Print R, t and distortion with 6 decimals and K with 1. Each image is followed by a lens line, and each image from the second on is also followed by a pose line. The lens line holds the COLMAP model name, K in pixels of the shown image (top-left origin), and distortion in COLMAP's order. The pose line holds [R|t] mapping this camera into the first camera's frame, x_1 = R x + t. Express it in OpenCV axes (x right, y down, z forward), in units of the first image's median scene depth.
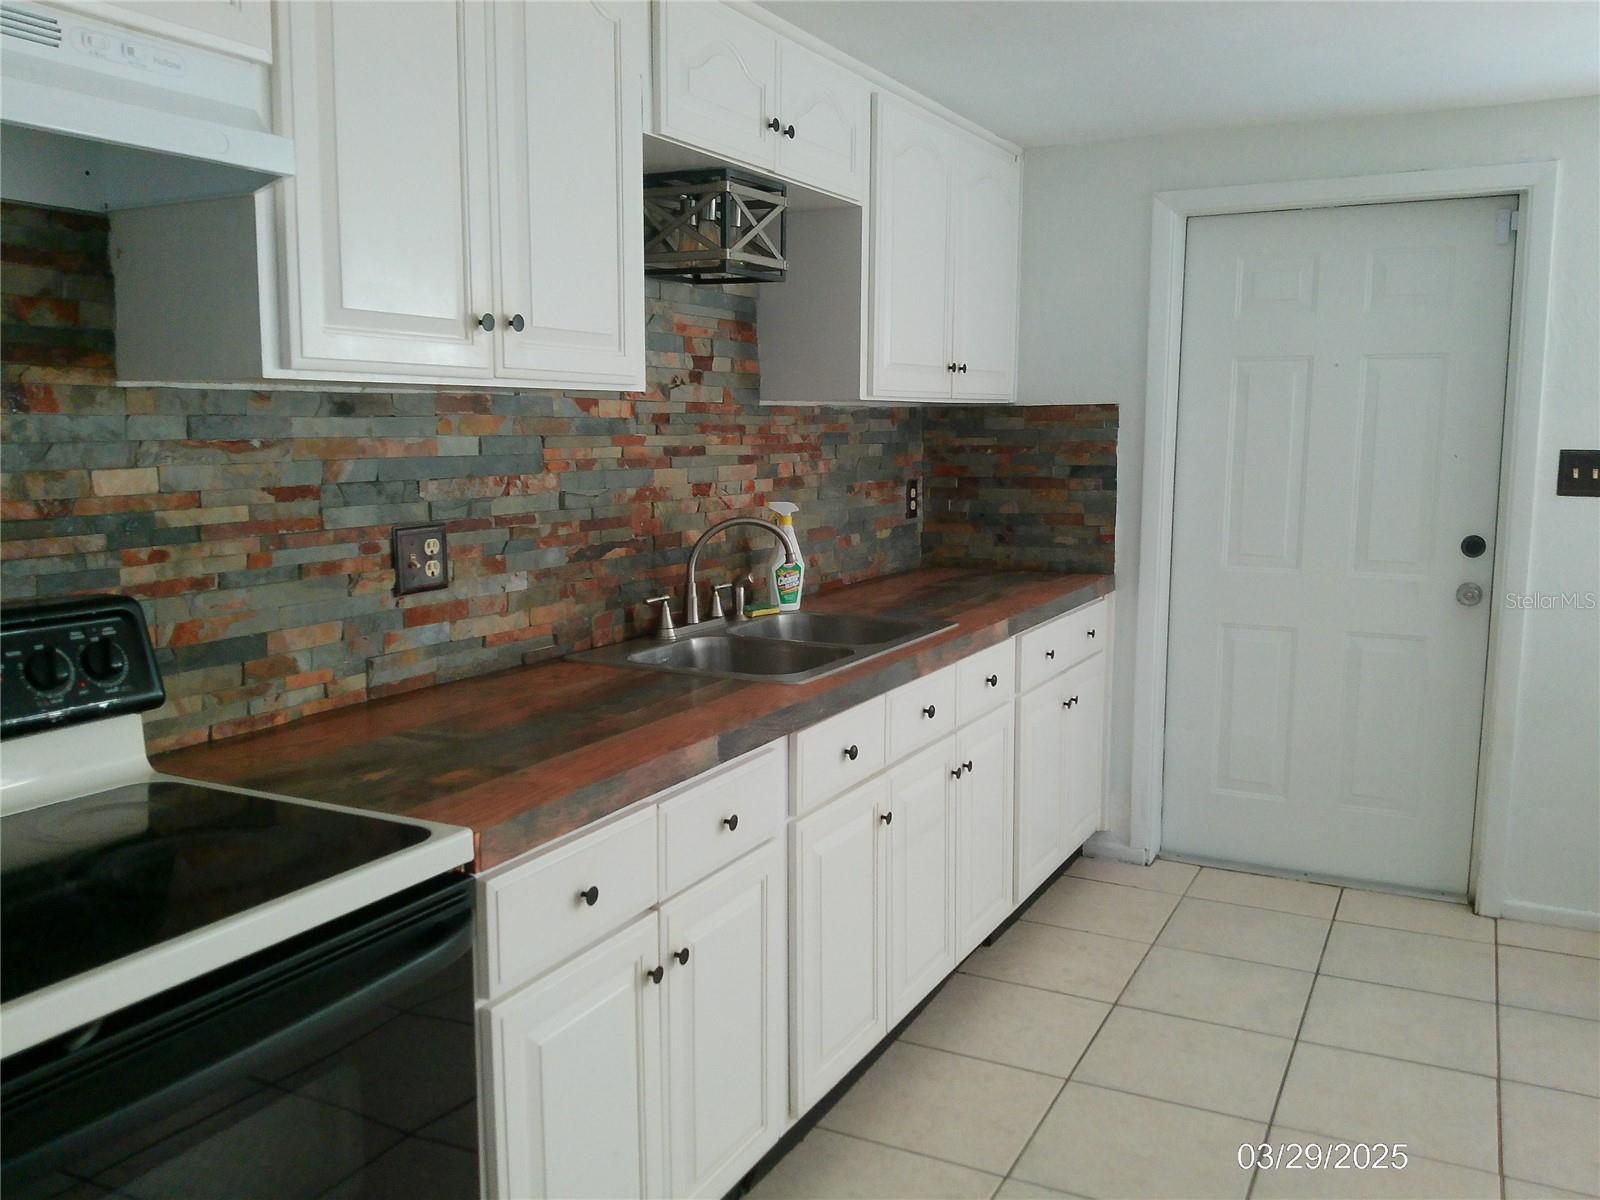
lens RADIAL K [[1304.6, 0, 808.7], [0, 1304.6, 602.1], [0, 0, 1]] dist [0.082946, -0.160725]
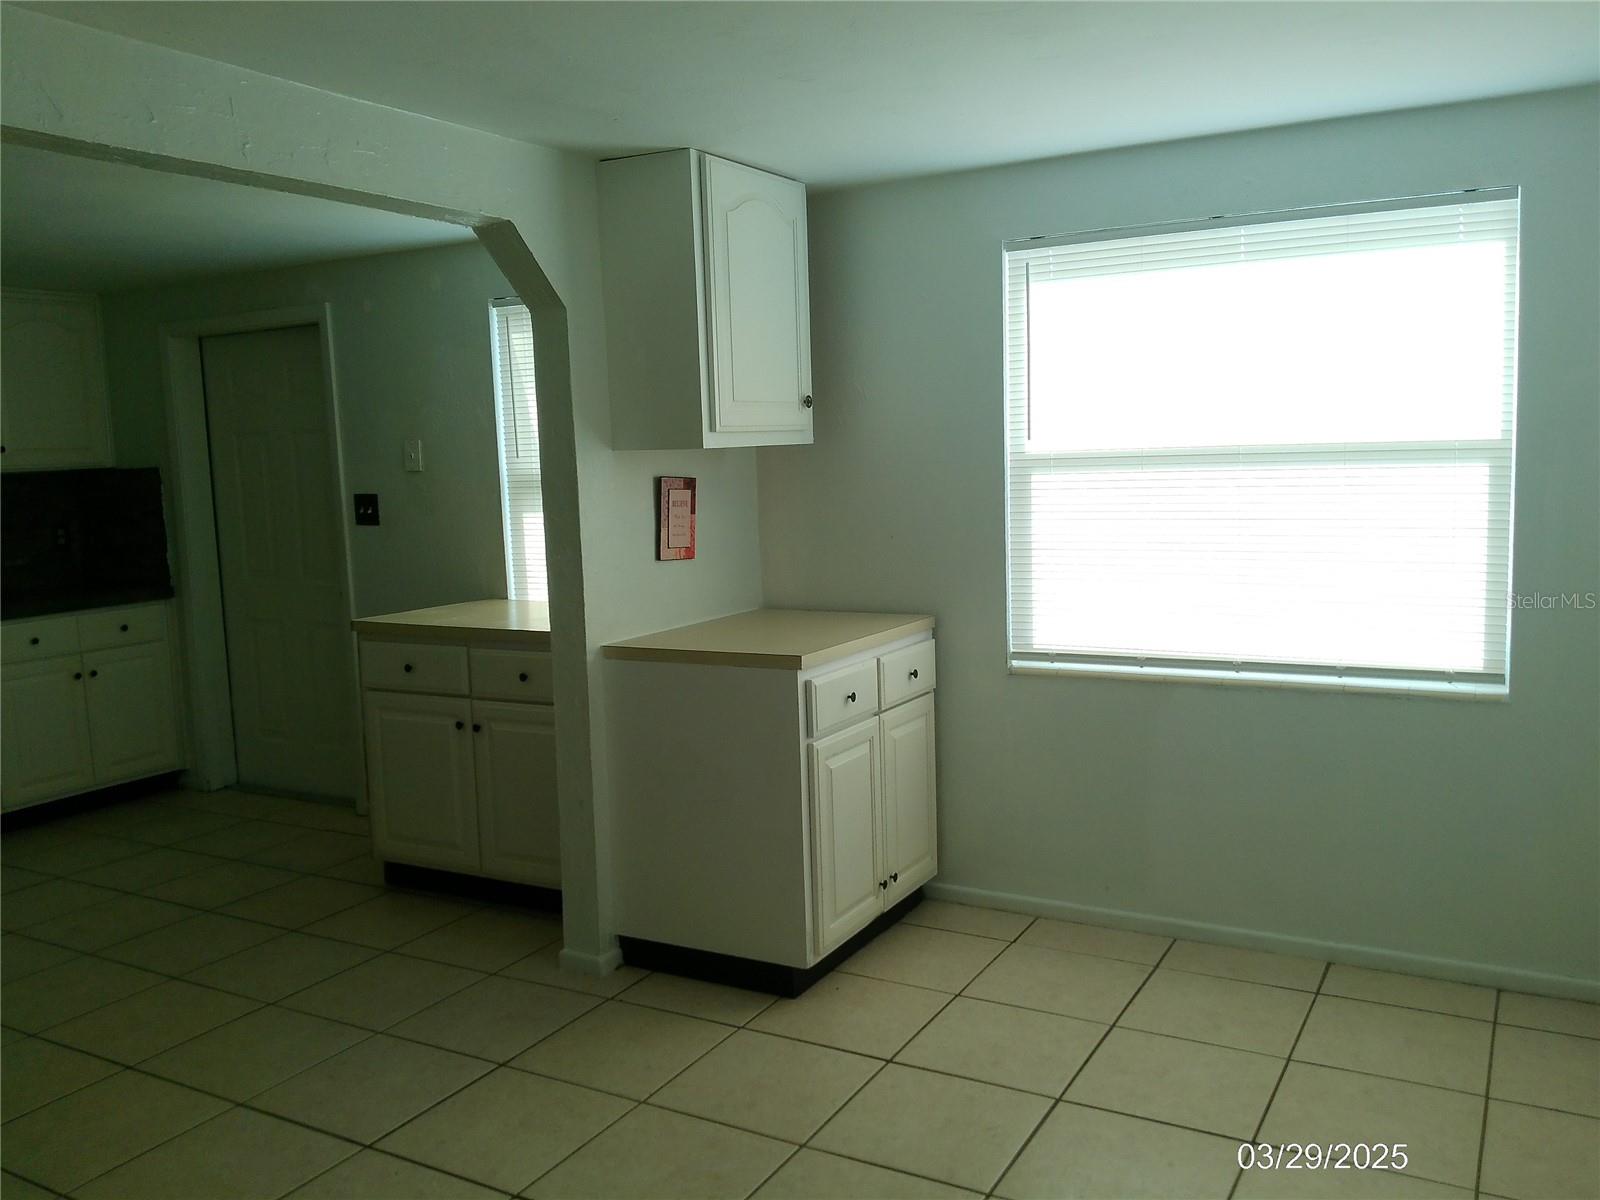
lens RADIAL K [[1304.6, 0, 800.0], [0, 1304.6, 599.4], [0, 0, 1]] dist [0.082946, -0.160725]
pose [[0.997986, -0.024364, -0.058567, 1.936984], [0.023293, 0.999550, -0.018897, 0.068636], [0.059001, 0.017495, 0.998105, -0.749884]]
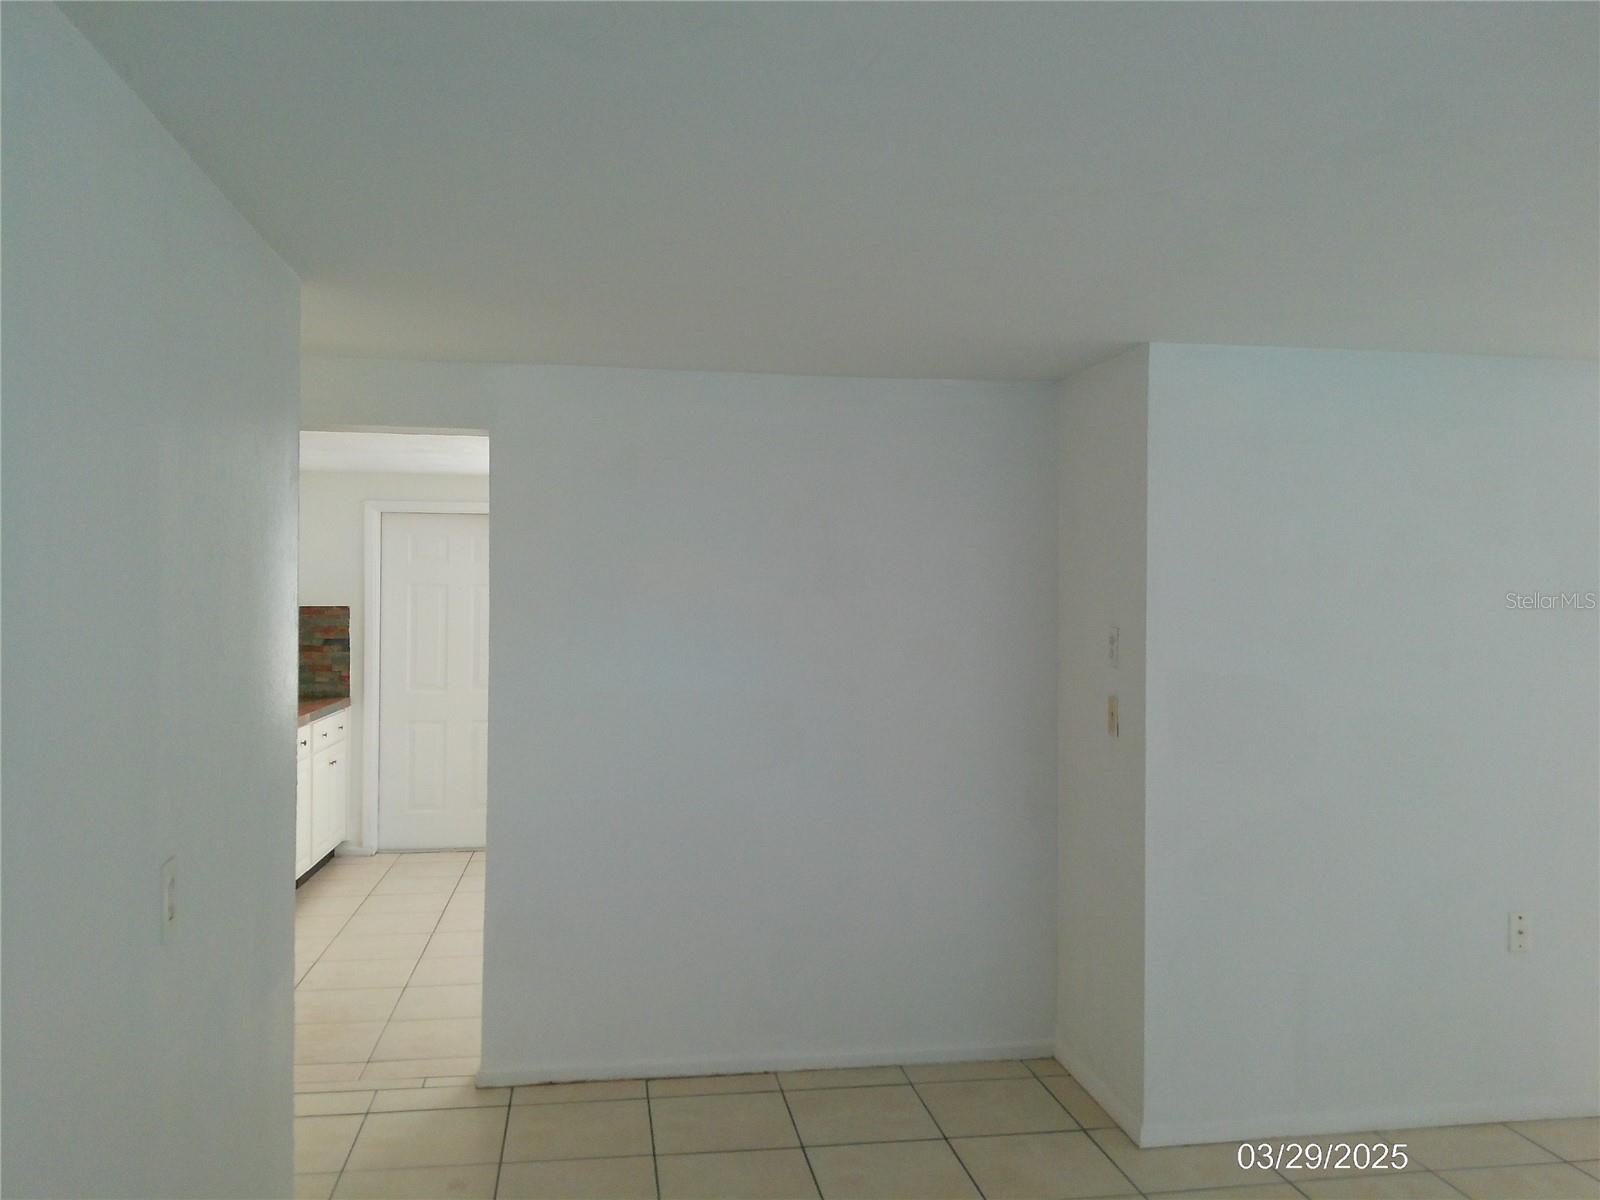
lens RADIAL K [[1304.6, 0, 795.3], [0, 1304.6, 602.4], [0, 0, 1]] dist [0.082946, -0.160725]
pose [[0.825182, -0.001487, 0.564865, -0.589726], [0.066919, 0.993212, -0.095143, 0.129232], [-0.560889, 0.116310, 0.819680, -1.774674]]
